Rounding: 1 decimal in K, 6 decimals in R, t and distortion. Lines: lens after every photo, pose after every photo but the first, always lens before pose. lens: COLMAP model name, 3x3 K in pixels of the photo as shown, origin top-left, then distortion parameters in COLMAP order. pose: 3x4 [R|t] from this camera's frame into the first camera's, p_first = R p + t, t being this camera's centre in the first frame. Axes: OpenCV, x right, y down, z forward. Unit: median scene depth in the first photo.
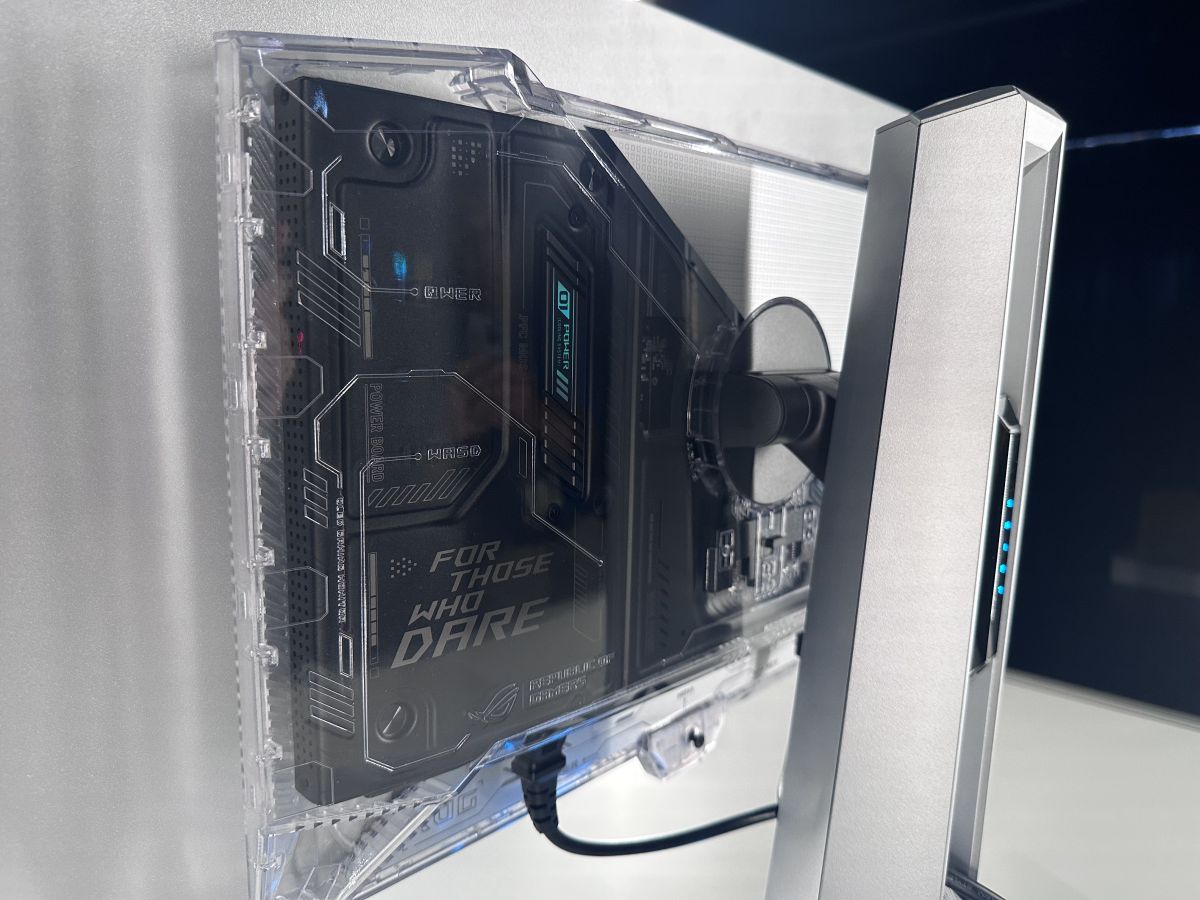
lens RADIAL K [[873.1, 0, 611.7], [0, 873.1, 448.6], [0, 0, 1]] dist [0.166632, -0.341560]
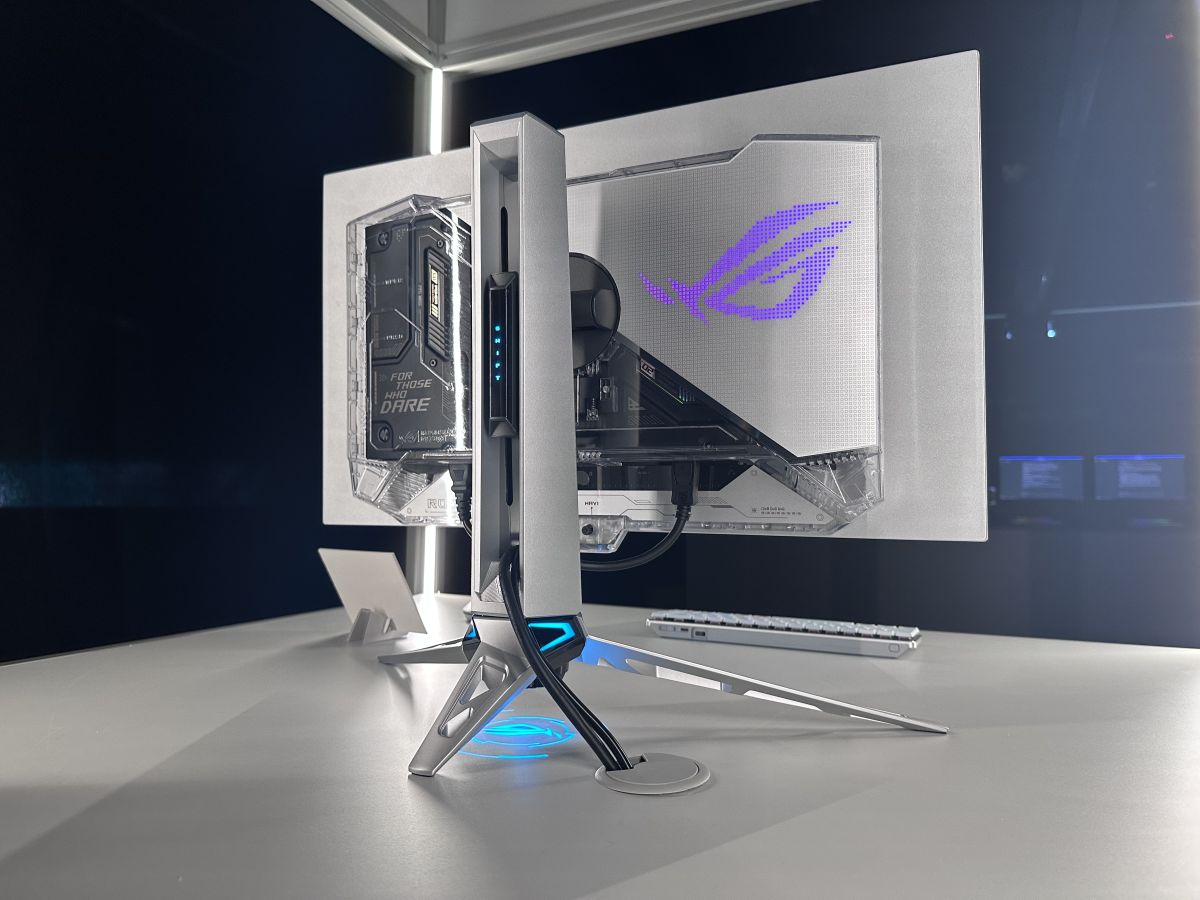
lens RADIAL K [[873.1, 0, 611.7], [0, 873.1, 448.6], [0, 0, 1]] dist [0.166632, -0.341560]
pose [[0.322878, -0.060535, -0.944503, 2.554104], [-0.141776, 0.983598, -0.111507, 0.544431], [0.935761, 0.169911, 0.309000, 0.798737]]
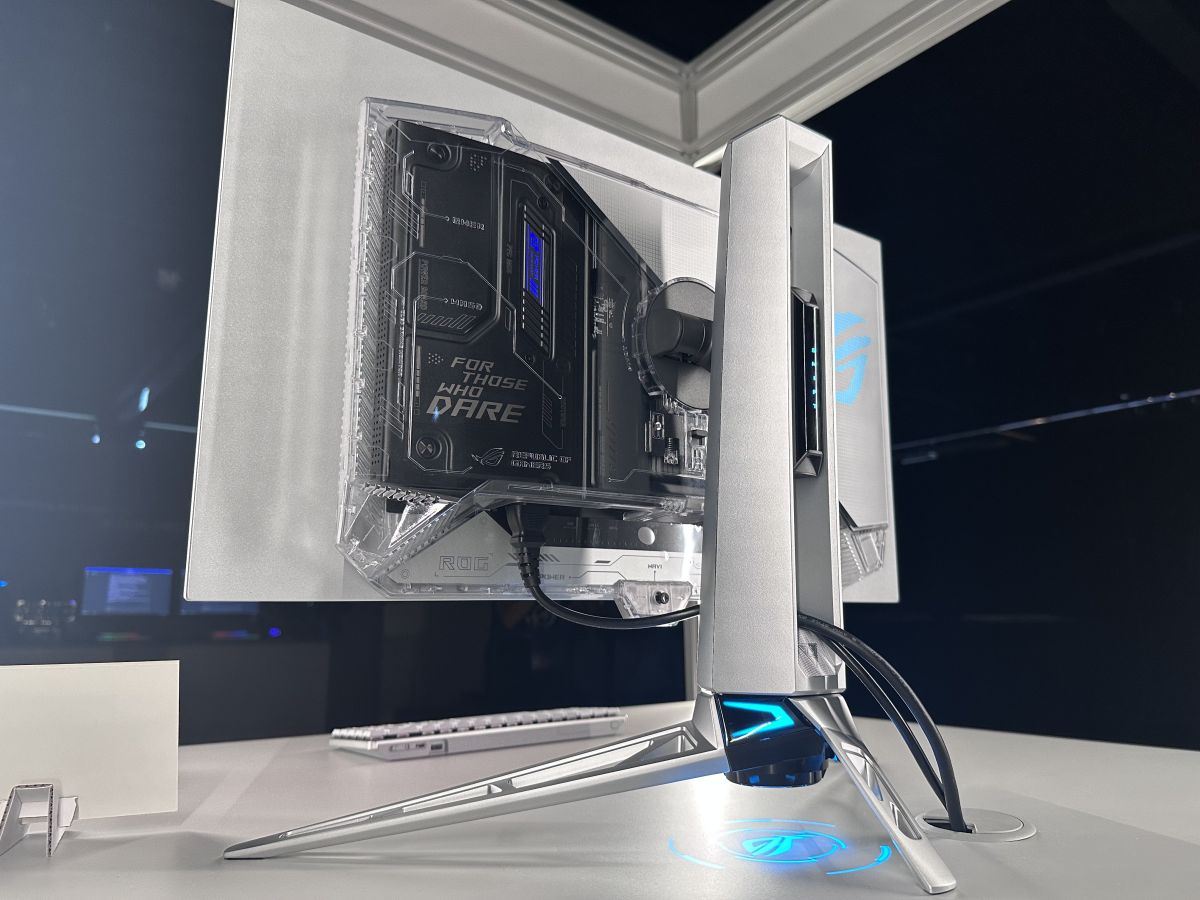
lens RADIAL K [[873.1, 0, 611.7], [0, 873.1, 448.6], [0, 0, 1]] dist [0.166632, -0.341560]
pose [[0.985912, -0.051785, -0.159049, 0.382057], [-0.003473, 0.944326, -0.328993, 0.857858], [0.167231, 0.324910, 0.930842, -0.545980]]
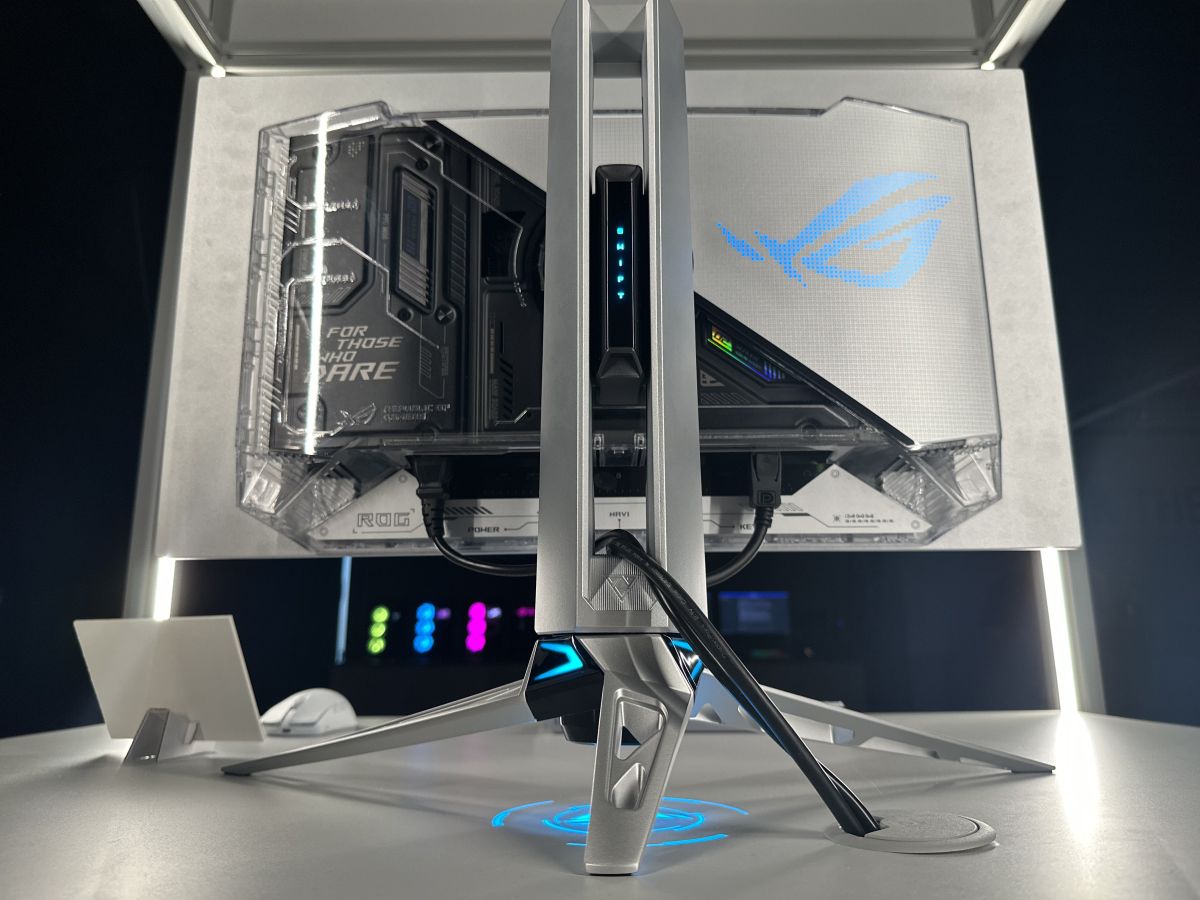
lens RADIAL K [[873.1, 0, 611.7], [0, 873.1, 448.6], [0, 0, 1]] dist [0.166632, -0.341560]
pose [[0.691124, -0.182101, -0.699419, 1.505388], [-0.085701, 0.940261, -0.329491, 0.930990], [0.717637, 0.287661, 0.634231, 0.268561]]
